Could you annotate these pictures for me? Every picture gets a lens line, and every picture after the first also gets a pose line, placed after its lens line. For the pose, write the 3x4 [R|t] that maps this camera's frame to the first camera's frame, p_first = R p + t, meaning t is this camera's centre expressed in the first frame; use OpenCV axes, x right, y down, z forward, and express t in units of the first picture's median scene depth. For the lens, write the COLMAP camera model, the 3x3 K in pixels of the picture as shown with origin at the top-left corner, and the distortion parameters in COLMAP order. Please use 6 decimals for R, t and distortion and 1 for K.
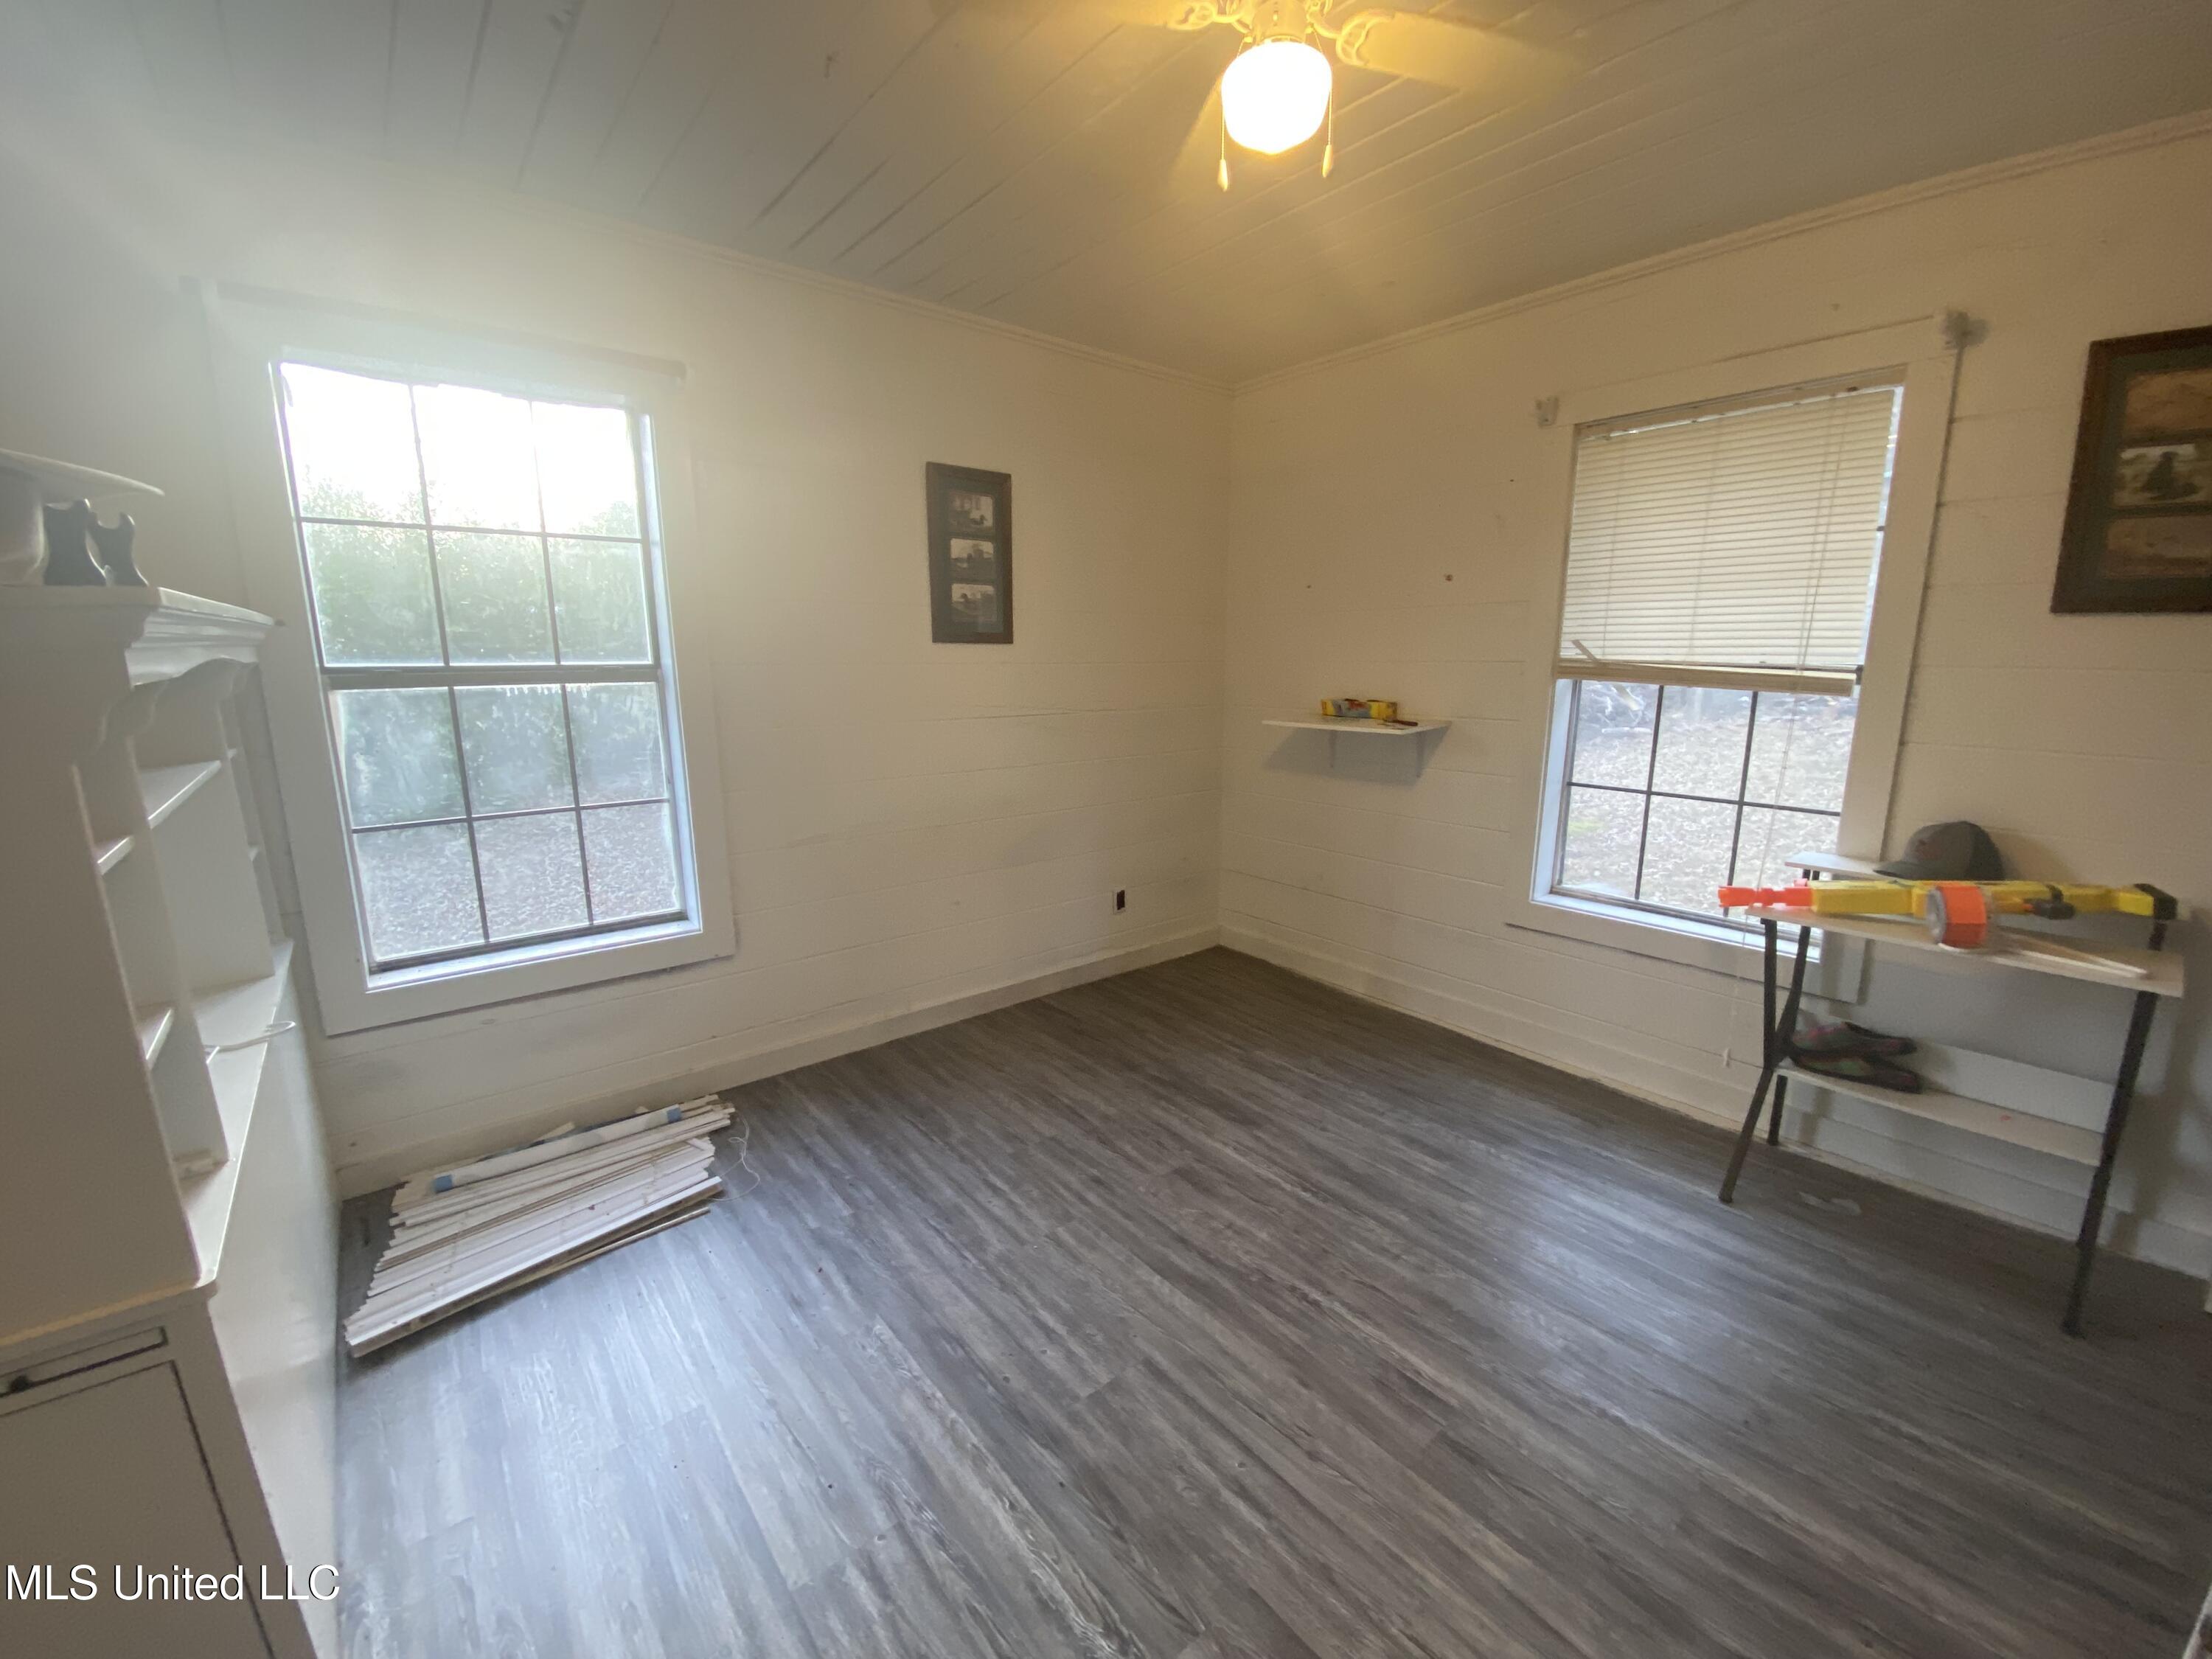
lens RADIAL K [[884.3, 0, 1102.5], [0, 884.3, 828.3], [0, 0, 1]] dist [-0.008894, -0.009326]
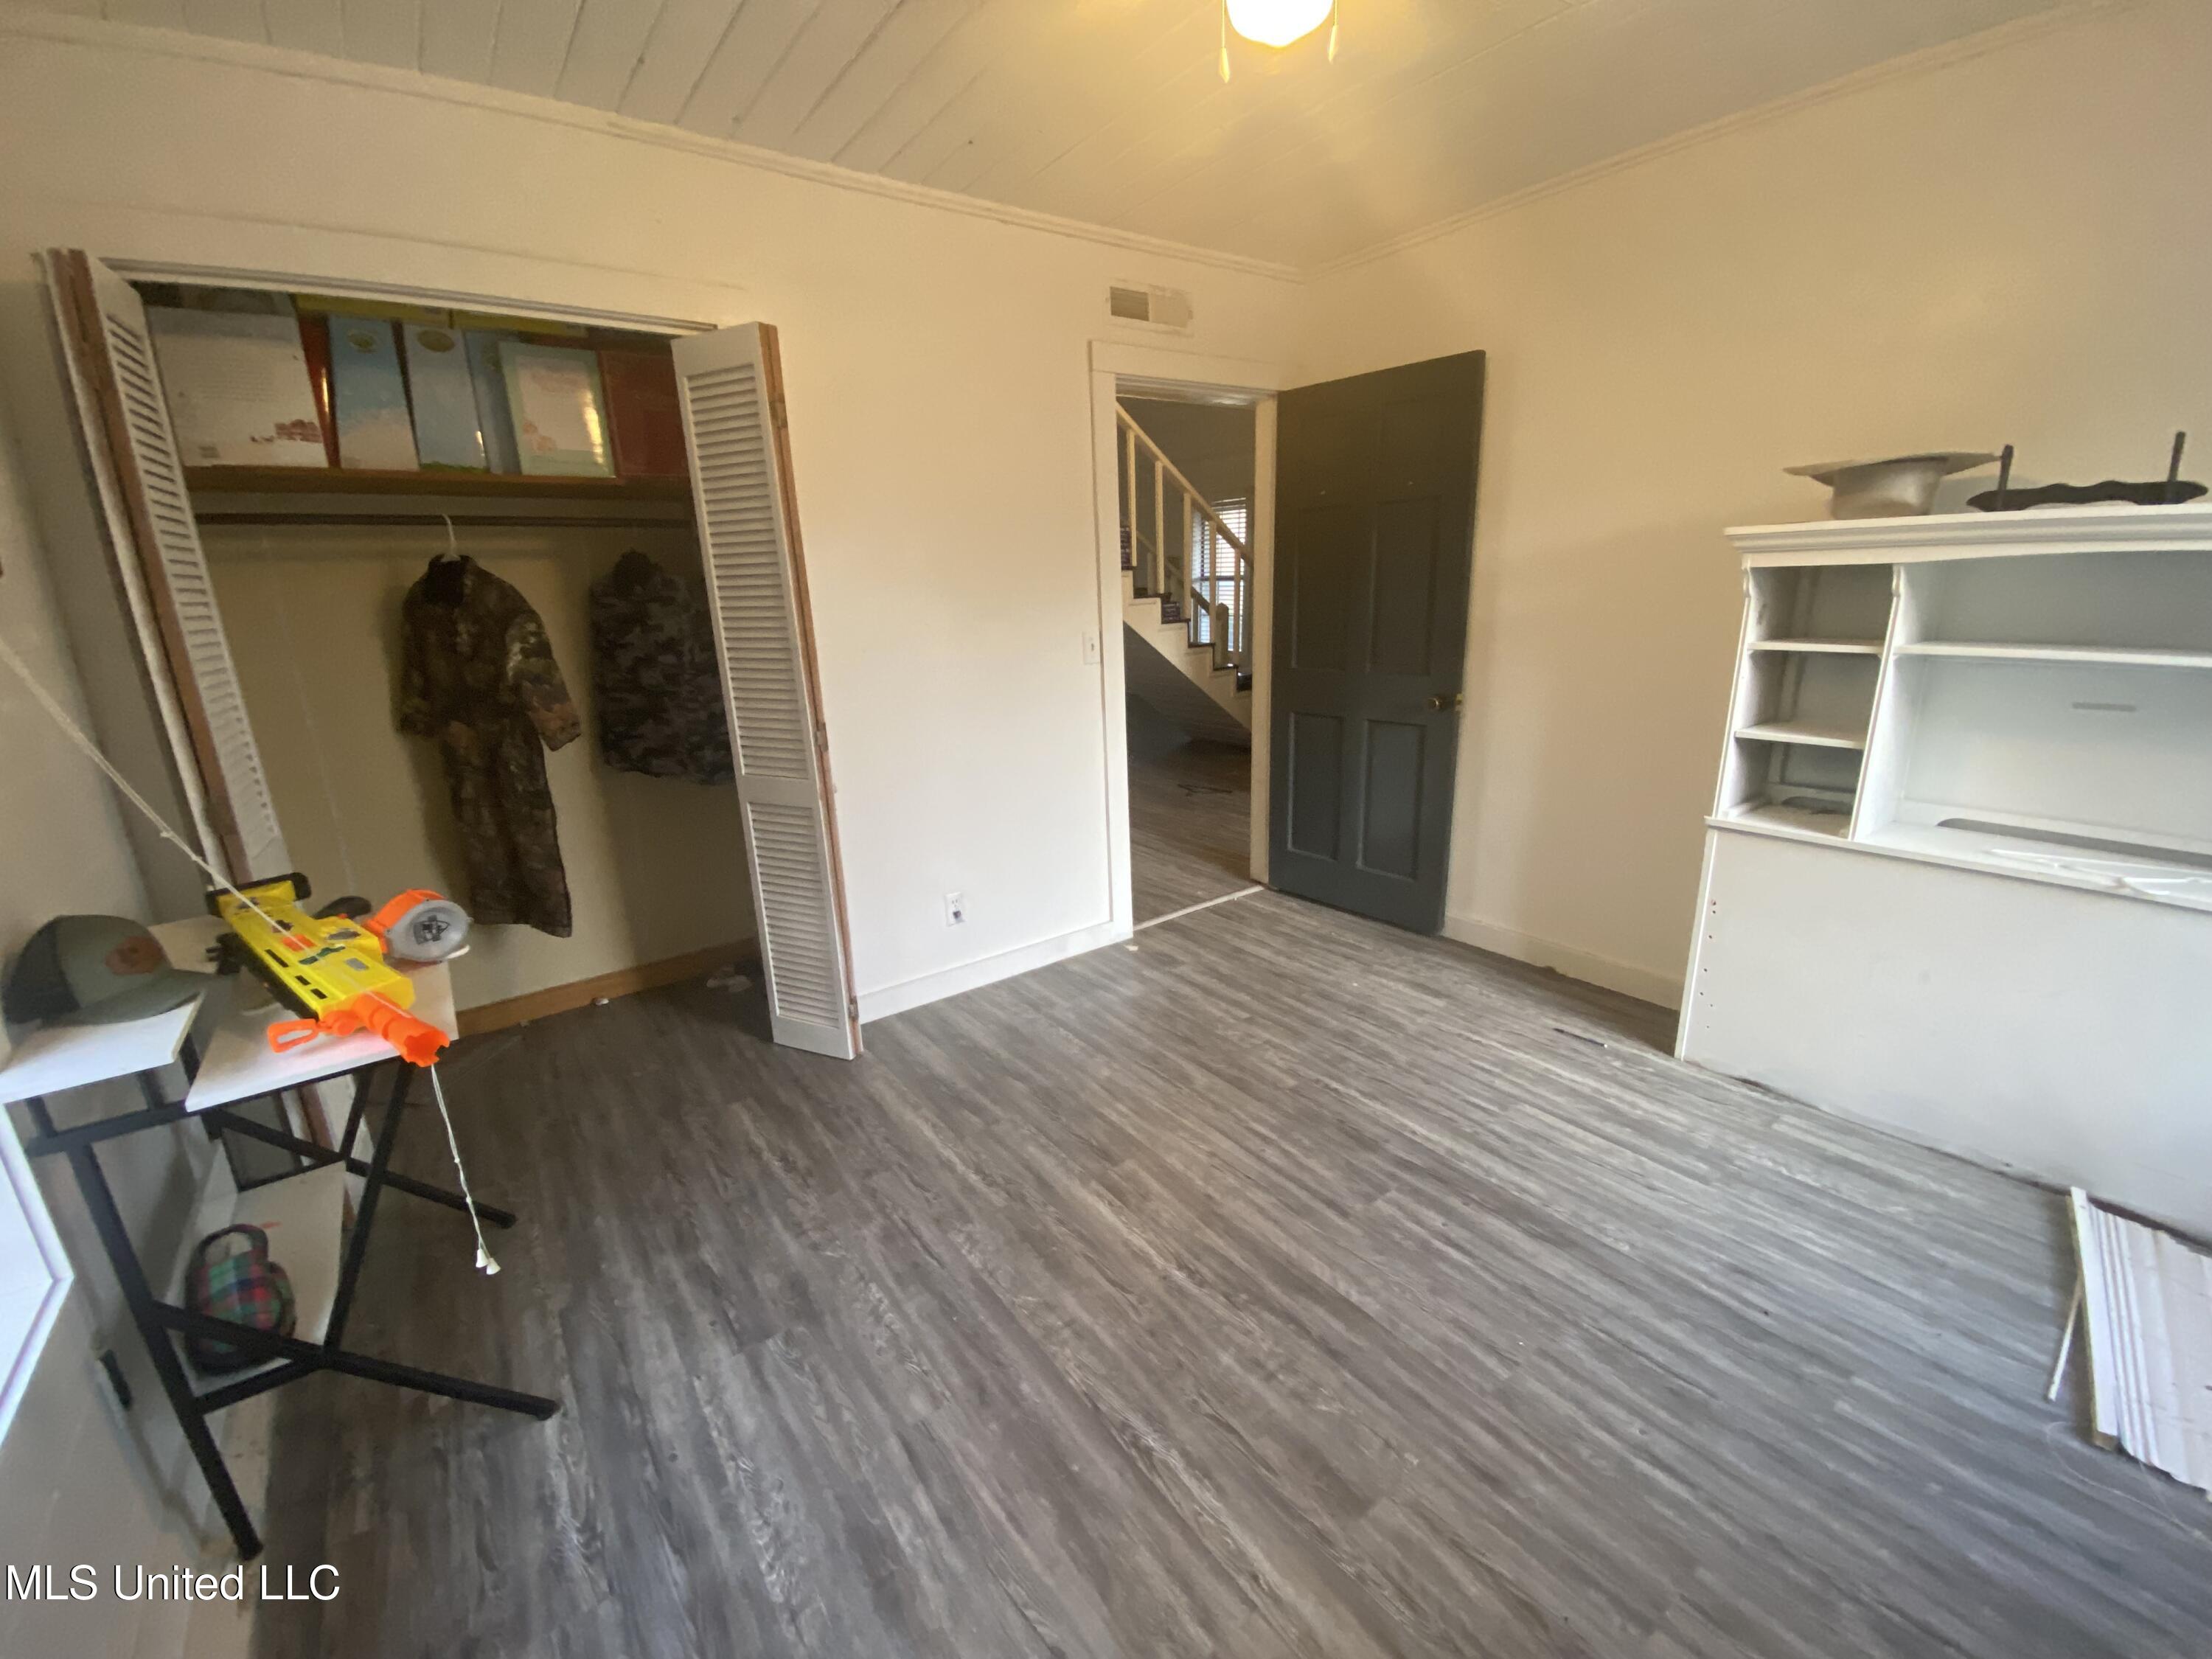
lens RADIAL K [[884.3, 0, 1106.1], [0, 884.3, 821.6], [0, 0, 1]] dist [-0.008894, -0.009326]
pose [[-0.997922, 0.031605, 0.056148, 0.245013], [0.053441, 0.892812, 0.447247, -0.318523], [-0.035994, 0.449319, -0.892646, 1.583515]]
